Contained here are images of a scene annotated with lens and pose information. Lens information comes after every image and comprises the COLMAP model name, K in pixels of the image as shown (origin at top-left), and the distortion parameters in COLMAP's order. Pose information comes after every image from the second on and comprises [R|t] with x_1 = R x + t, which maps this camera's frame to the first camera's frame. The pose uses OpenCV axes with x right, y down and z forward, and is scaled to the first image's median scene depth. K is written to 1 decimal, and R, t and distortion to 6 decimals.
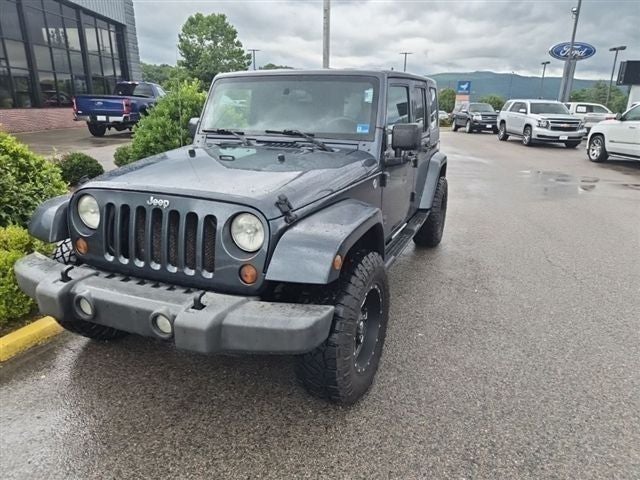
lens RADIAL K [[444.6, 0, 326.6], [0, 444.6, 241.6], [0, 0, 1]] dist [0.046106, -0.039434]
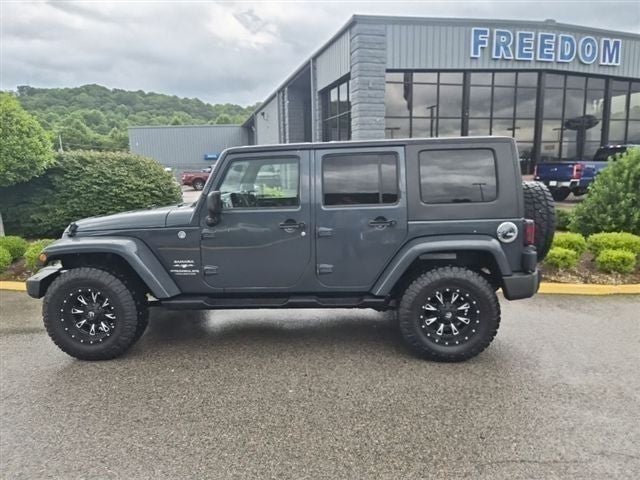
lens RADIAL K [[463.2, 0, 320.0], [0, 463.2, 240.0], [0, 0, 1]] dist [0.039418, -0.052587]
pose [[0.291737, 0.118112, -0.949178, 0.112623], [-0.256061, 0.965770, 0.041474, -0.020369], [0.921587, 0.230948, 0.311995, 0.073308]]
